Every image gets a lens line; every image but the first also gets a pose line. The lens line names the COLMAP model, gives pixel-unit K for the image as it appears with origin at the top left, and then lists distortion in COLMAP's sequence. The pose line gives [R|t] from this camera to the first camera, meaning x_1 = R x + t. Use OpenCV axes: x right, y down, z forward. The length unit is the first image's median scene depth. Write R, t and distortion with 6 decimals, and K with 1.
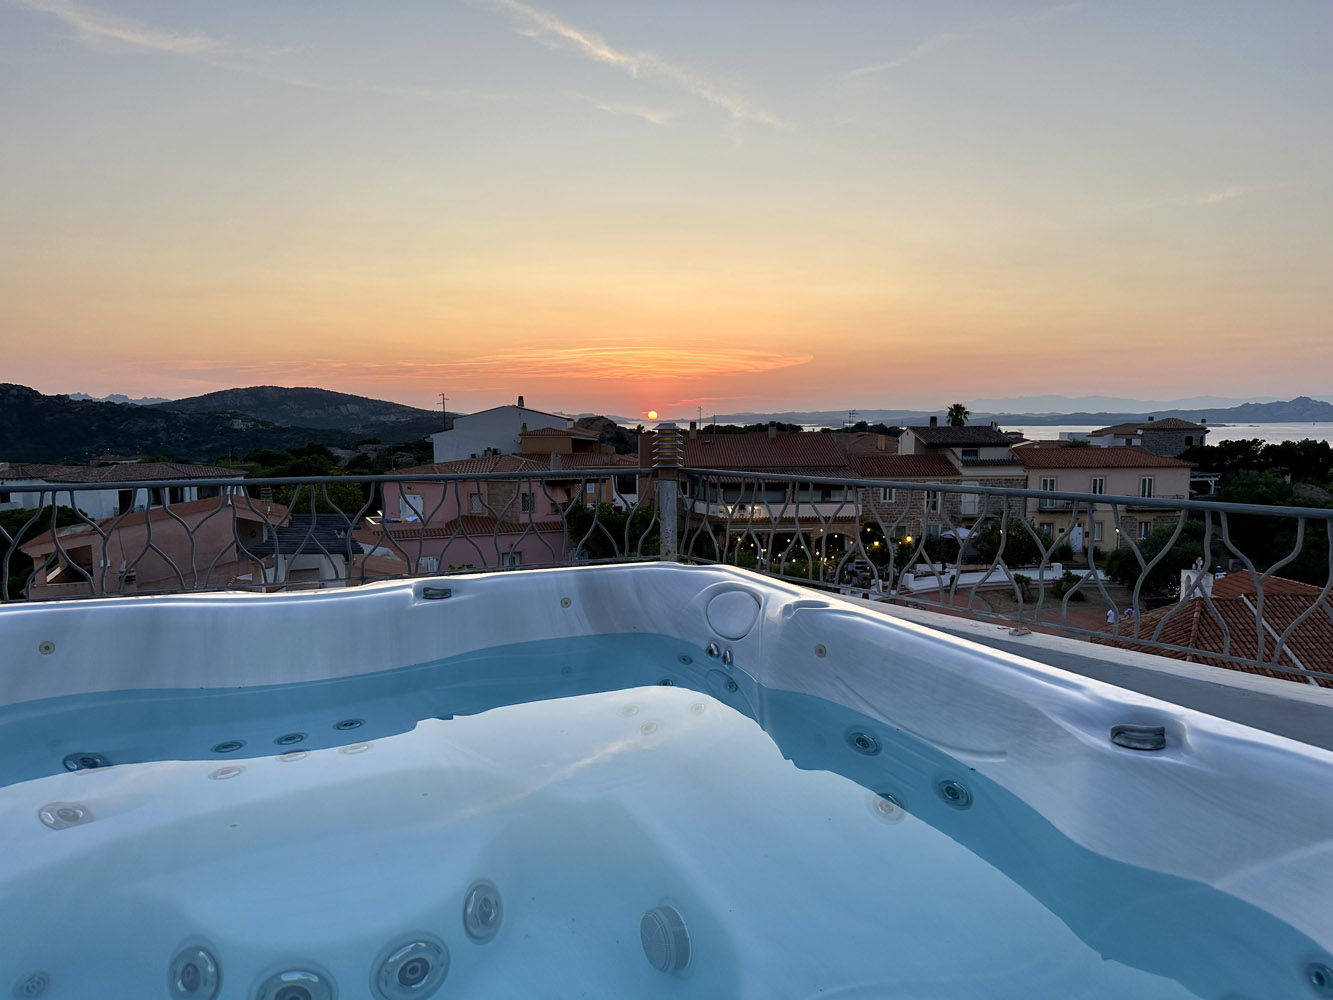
lens RADIAL K [[930.0, 0, 672.1], [0, 930.0, 500.3], [0, 0, 1]] dist [0.157180, -0.283508]
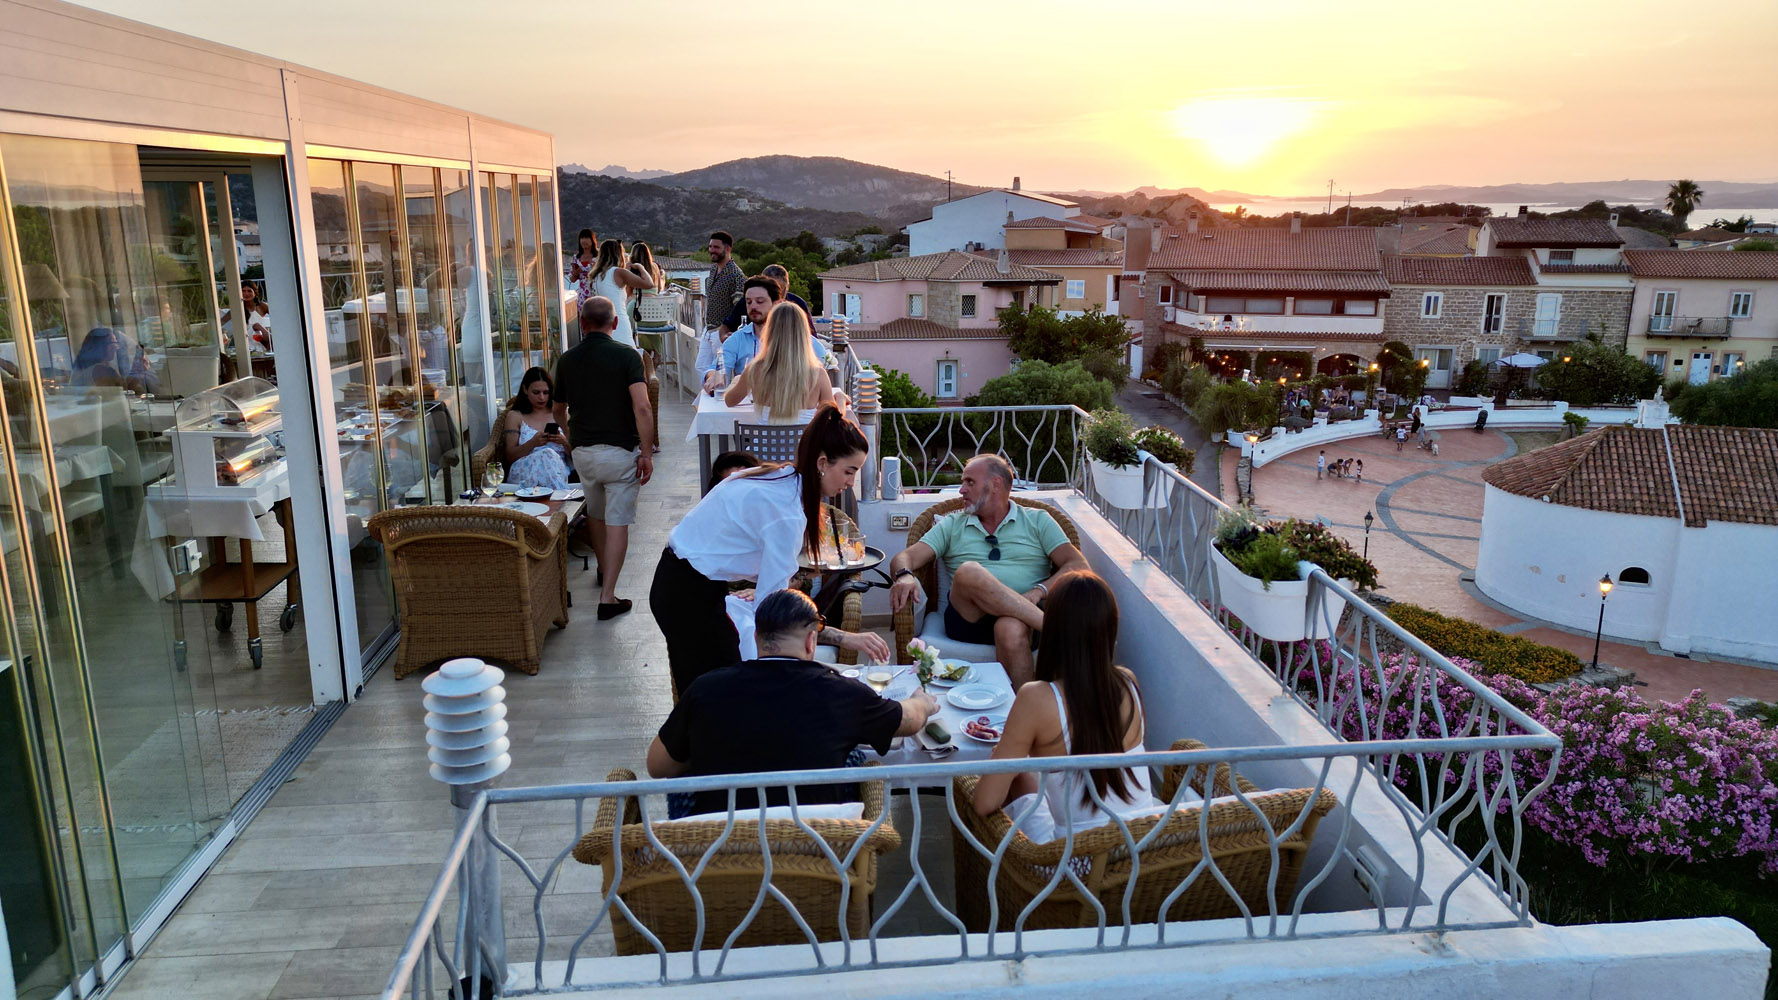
lens RADIAL K [[1251.1, 0, 900.6], [0, 1251.1, 505.0], [0, 0, 1]] dist [0.084002, -0.091774]
pose [[0.951693, 0.076543, -0.297356, 0.127661], [-0.030270, 0.987101, 0.157210, 0.003205], [0.305554, -0.140614, 0.941735, -0.157887]]
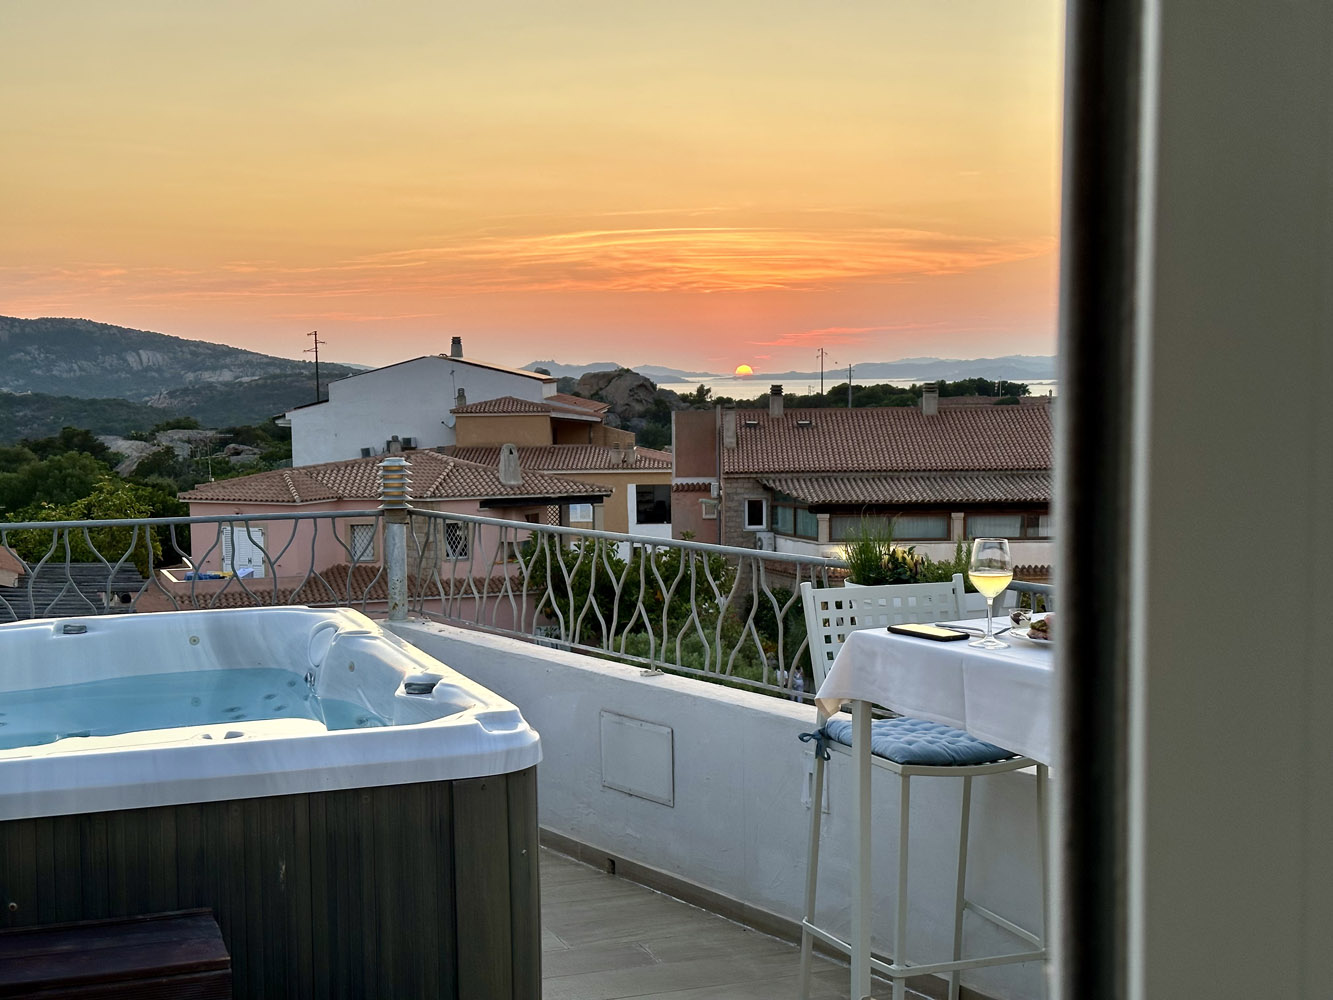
lens RADIAL K [[1858.7, 0, 663.5], [0, 1858.7, 499.6], [0, 0, 1]] dist [0.135336, -0.150747]
pose [[0.998231, -0.003969, -0.059322, 0.020908], [0.002847, 0.999816, -0.018990, -0.000586], [0.059387, 0.018787, 0.998058, -0.043914]]
